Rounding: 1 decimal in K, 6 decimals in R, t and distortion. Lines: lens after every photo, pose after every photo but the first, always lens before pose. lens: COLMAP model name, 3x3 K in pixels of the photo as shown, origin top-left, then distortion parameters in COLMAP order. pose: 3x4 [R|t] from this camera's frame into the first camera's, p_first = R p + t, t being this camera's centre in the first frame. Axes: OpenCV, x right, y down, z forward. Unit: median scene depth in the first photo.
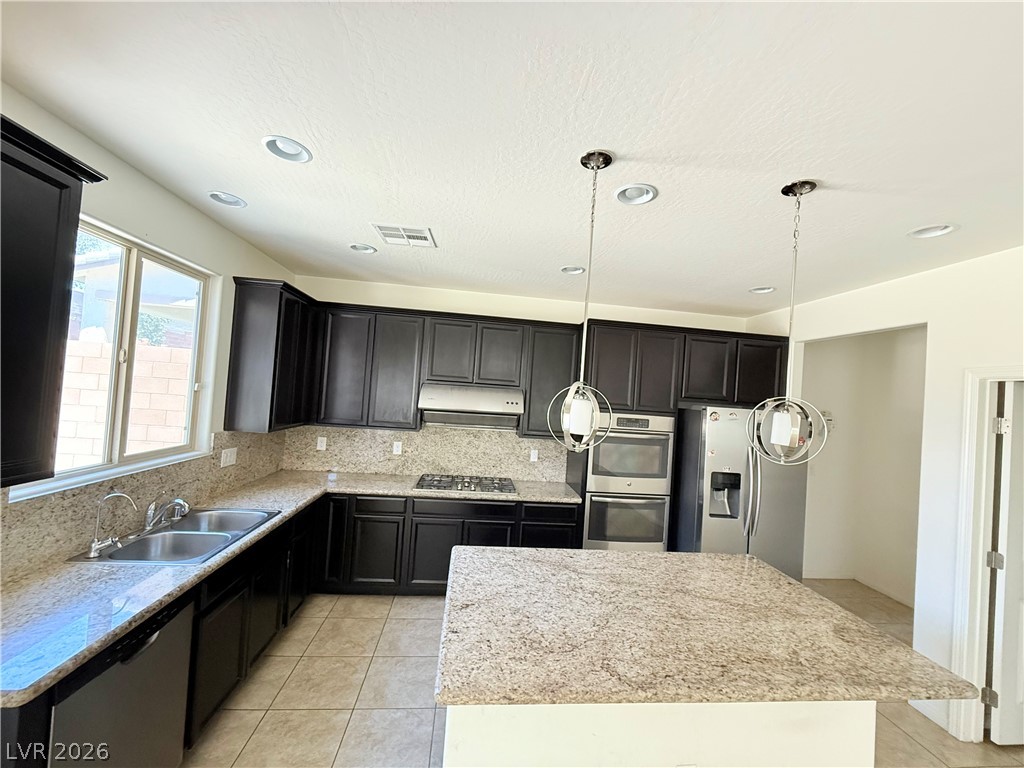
lens RADIAL K [[409.9, 0, 513.4], [0, 409.9, 385.9], [0, 0, 1]] dist [0.000936, -0.000067]
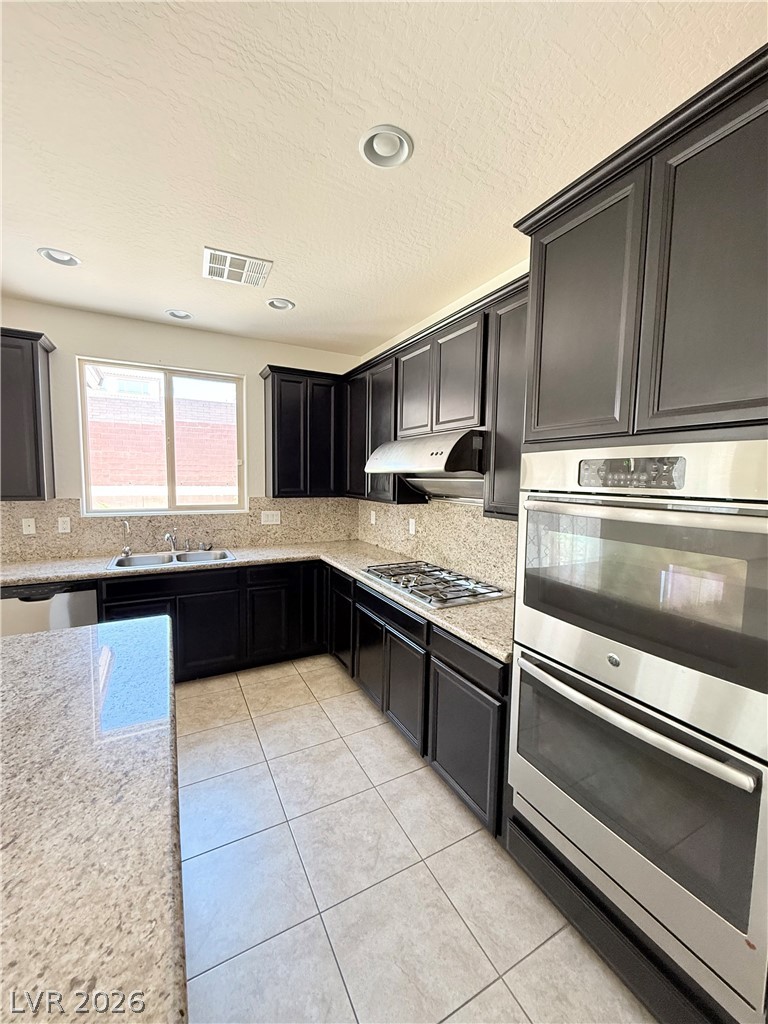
lens RADIAL K [[409.0, 0, 386.4], [0, 409.0, 510.5], [0, 0, 1]] dist [-0.000236, -0.000205]
pose [[0.377454, 0.015129, -0.925905, 0.517442], [0.027722, 0.999234, 0.027629, 0.105896], [0.925613, -0.036097, 0.376746, 0.716883]]
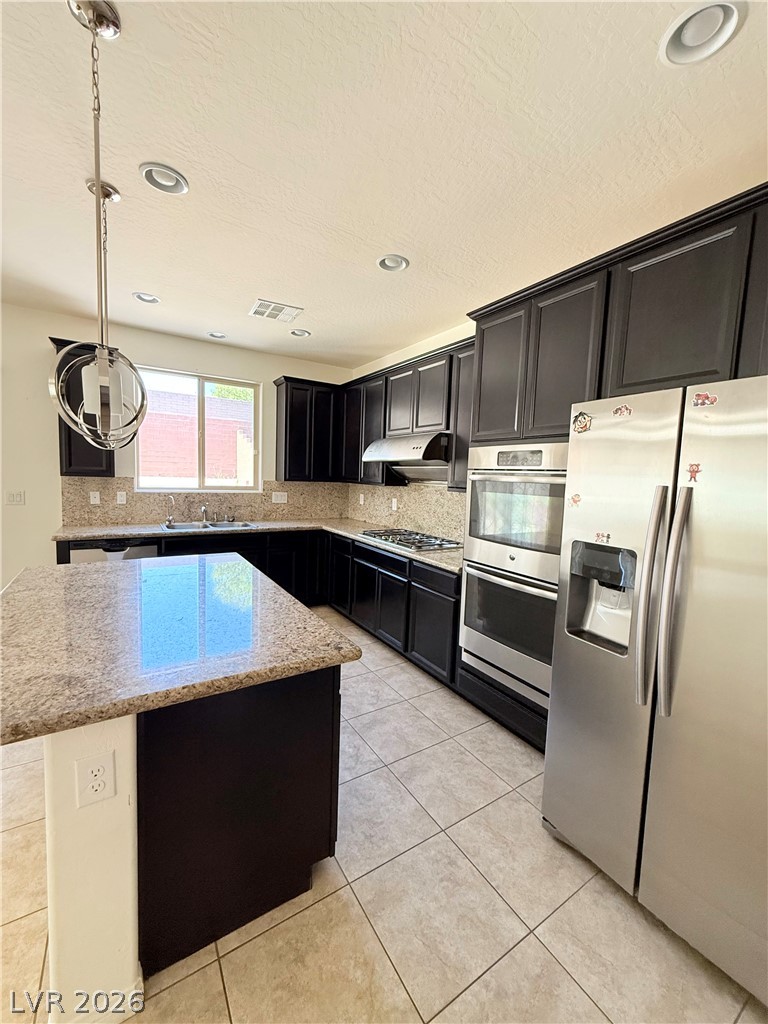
lens RADIAL K [[409.9, 0, 385.7], [0, 409.9, 510.5], [0, 0, 1]] dist [0.000936, -0.000067]
pose [[0.445417, 0.025687, -0.894954, 0.757189], [0.011301, 0.999347, 0.034308, 0.145590], [0.895252, -0.025395, 0.444836, 0.555019]]
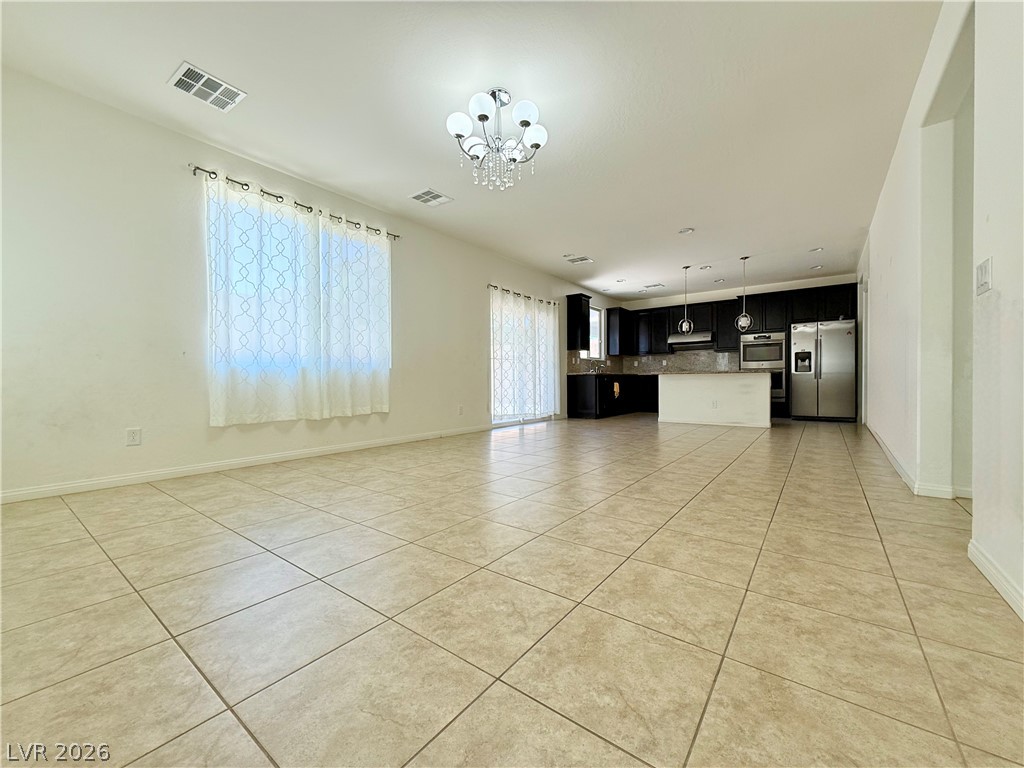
lens RADIAL K [[409.9, 0, 513.4], [0, 409.9, 385.9], [0, 0, 1]] dist [0.000936, -0.000067]
pose [[0.731188, -0.064933, -0.679079, 0.818388], [0.068333, 0.997424, -0.021797, 0.316579], [0.678745, -0.030466, 0.733742, -1.635677]]
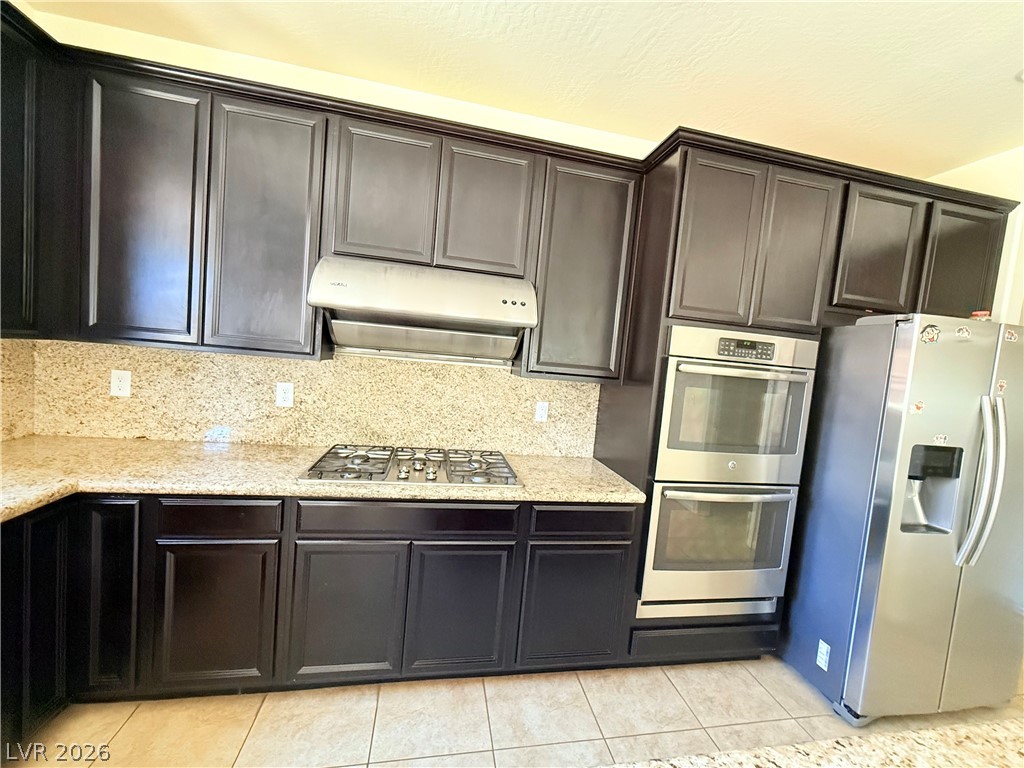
lens RADIAL K [[409.9, 0, 513.4], [0, 409.9, 385.9], [0, 0, 1]] dist [0.000936, -0.000067]
pose [[0.995963, 0.013948, 0.088671, -0.045405], [-0.022513, 0.995094, 0.096335, 0.093827], [-0.086893, -0.097942, 0.991391, 0.515620]]
